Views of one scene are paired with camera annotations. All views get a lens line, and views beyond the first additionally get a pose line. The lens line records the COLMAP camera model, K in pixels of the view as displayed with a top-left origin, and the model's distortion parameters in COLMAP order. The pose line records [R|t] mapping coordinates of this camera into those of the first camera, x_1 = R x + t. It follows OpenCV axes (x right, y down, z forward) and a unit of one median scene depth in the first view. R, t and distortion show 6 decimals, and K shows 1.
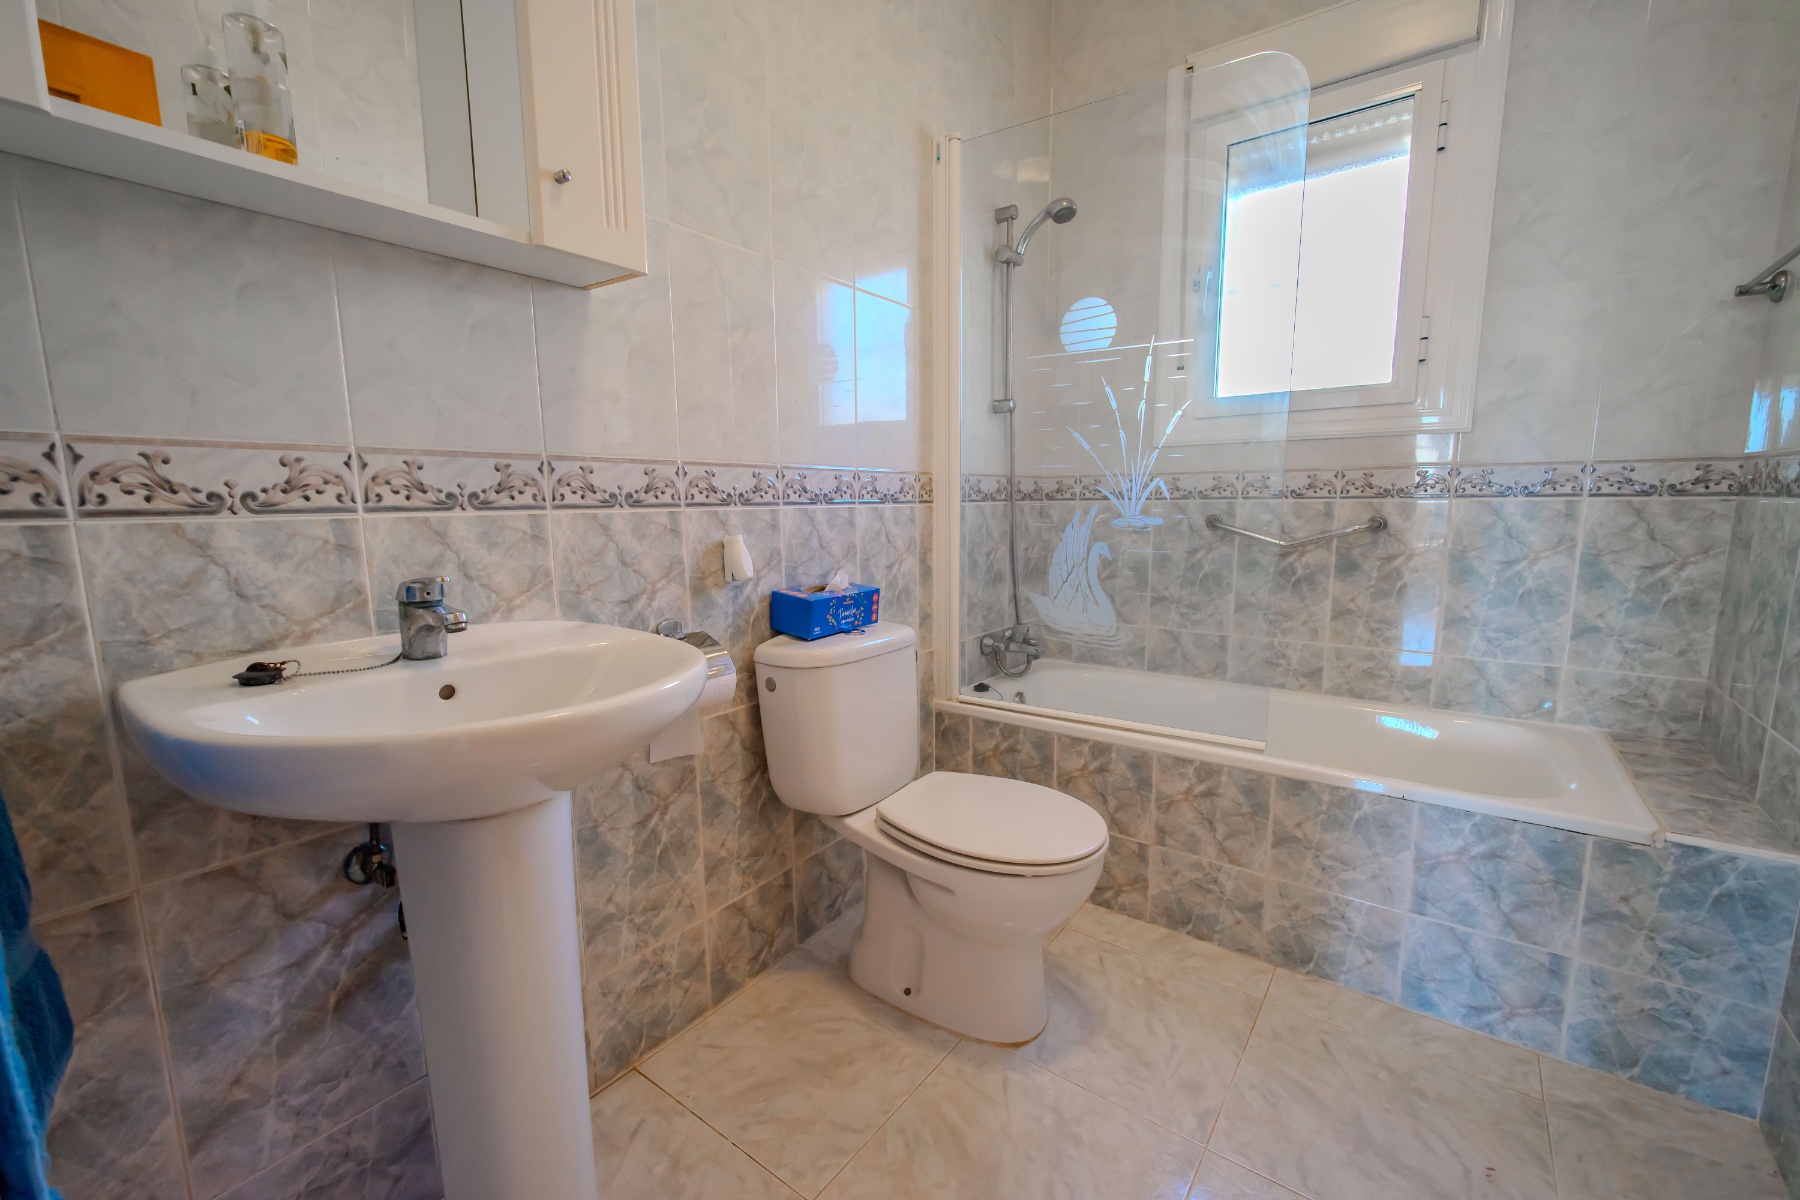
lens RADIAL K [[739.4, 0, 899.8], [0, 739.4, 610.5], [0, 0, 1]] dist [0.008945, -0.006873]
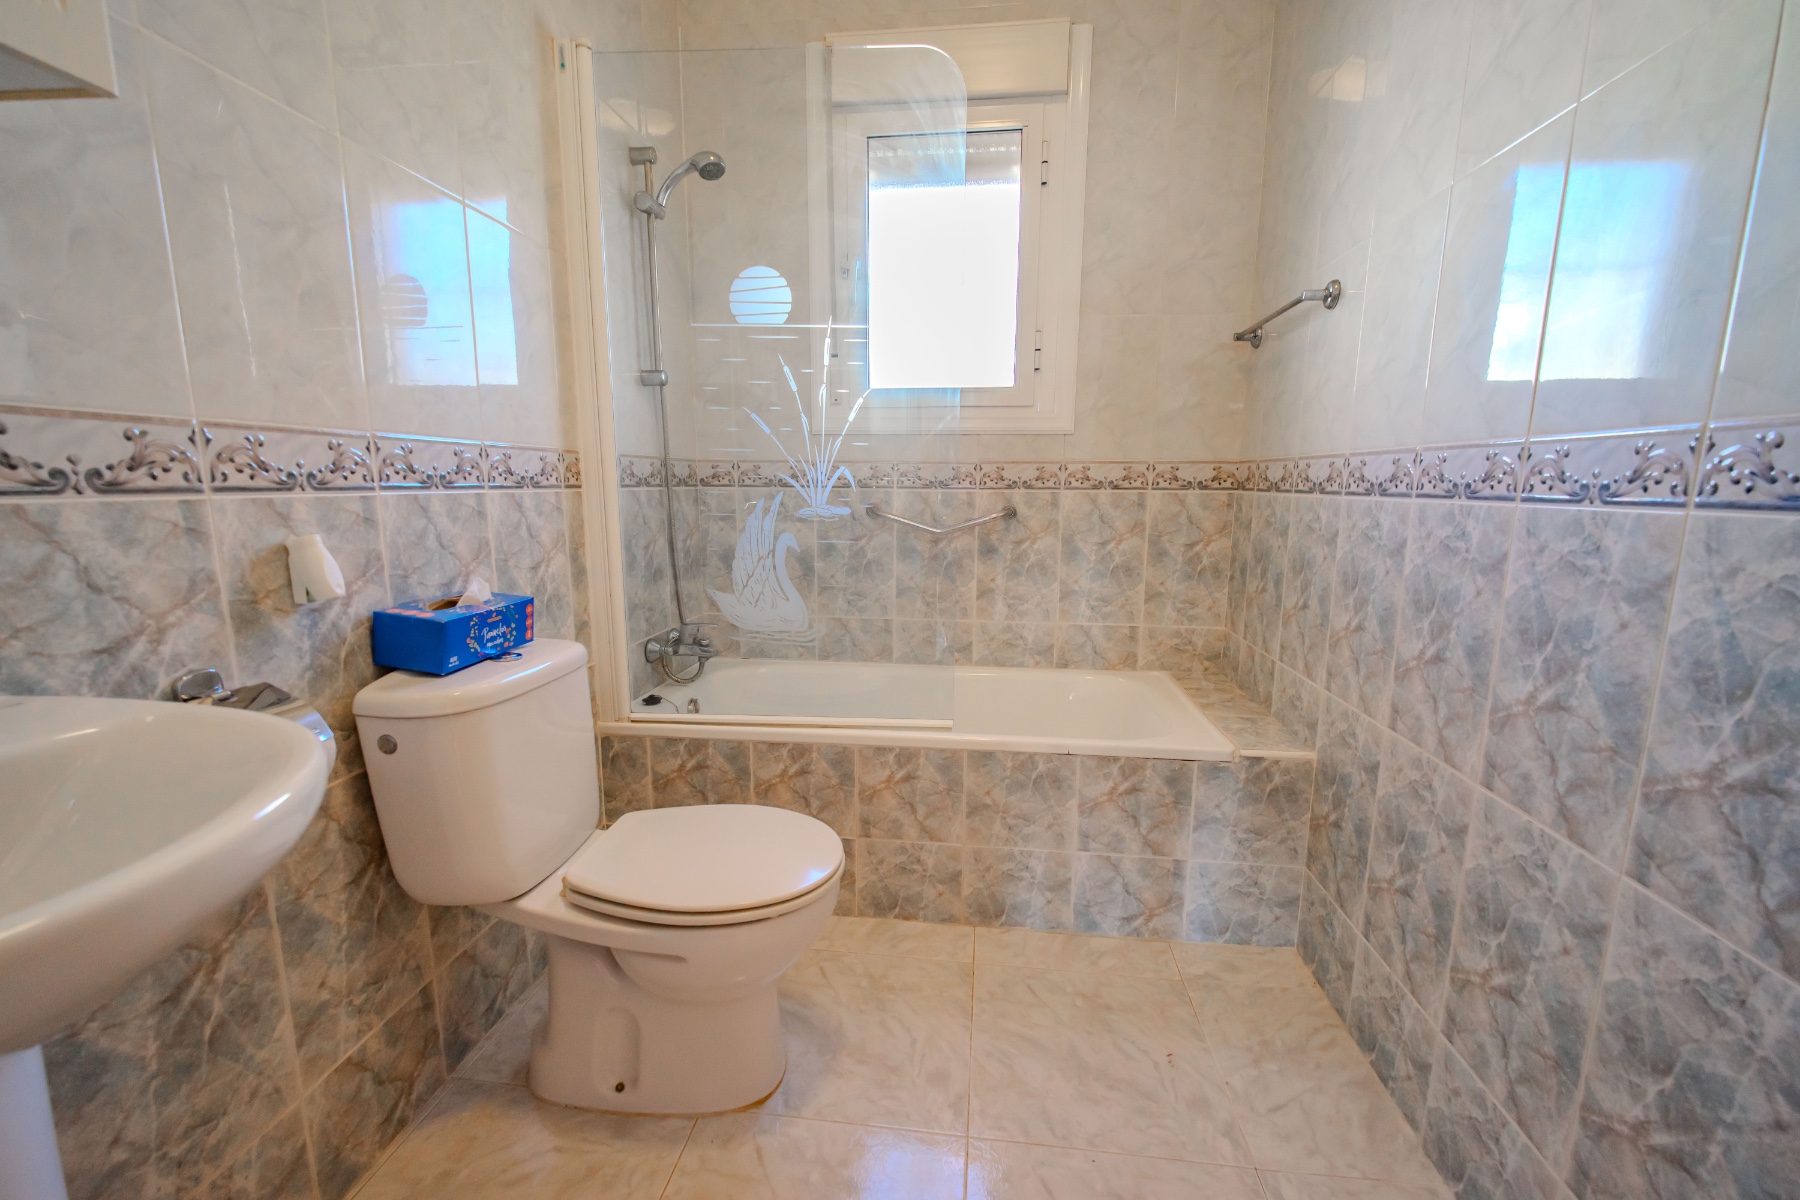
lens RADIAL K [[739.4, 0, 899.8], [0, 739.4, 610.5], [0, 0, 1]] dist [0.008945, -0.006873]
pose [[0.865623, -0.070911, 0.495649, -0.082919], [0.060390, 0.997480, 0.037239, -0.022016], [-0.497041, -0.002303, 0.867724, 0.123126]]
